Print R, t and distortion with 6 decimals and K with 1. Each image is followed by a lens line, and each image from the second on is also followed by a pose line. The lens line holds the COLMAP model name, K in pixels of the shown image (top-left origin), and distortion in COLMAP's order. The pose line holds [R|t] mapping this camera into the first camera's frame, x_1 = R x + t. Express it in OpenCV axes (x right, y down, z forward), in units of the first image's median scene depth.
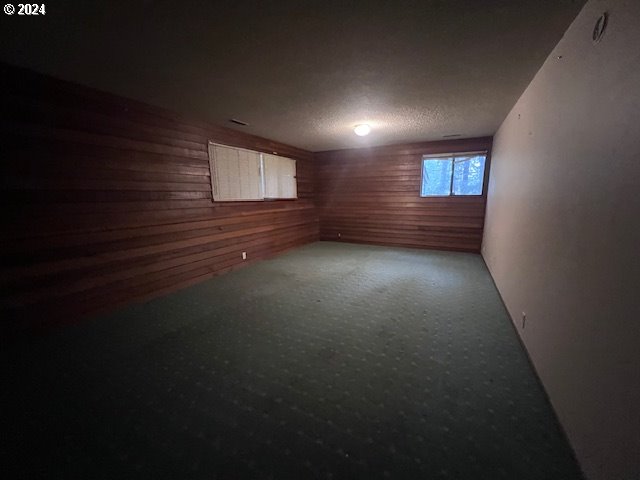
lens RADIAL K [[256.5, 0, 320.8], [0, 256.5, 241.7], [0, 0, 1]] dist [-0.002743, -0.000085]
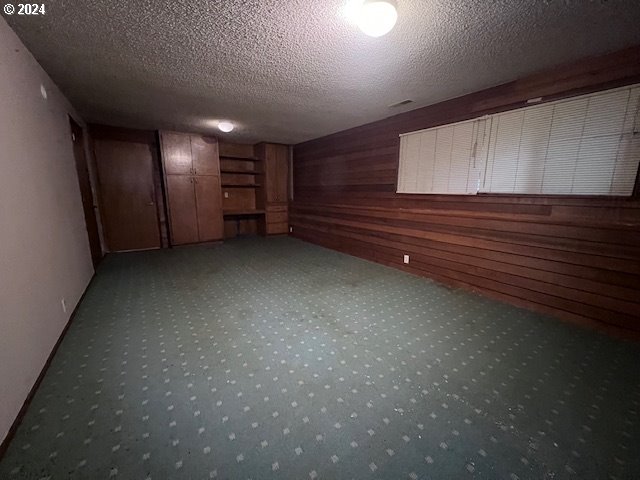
lens RADIAL K [[256.5, 0, 320.8], [0, 256.5, 241.7], [0, 0, 1]] dist [-0.002743, -0.000085]
pose [[-0.463720, 0.182367, -0.867010, 0.562757], [-0.156713, 0.946273, 0.282857, -0.196901], [0.872012, 0.267038, -0.410227, 1.086219]]
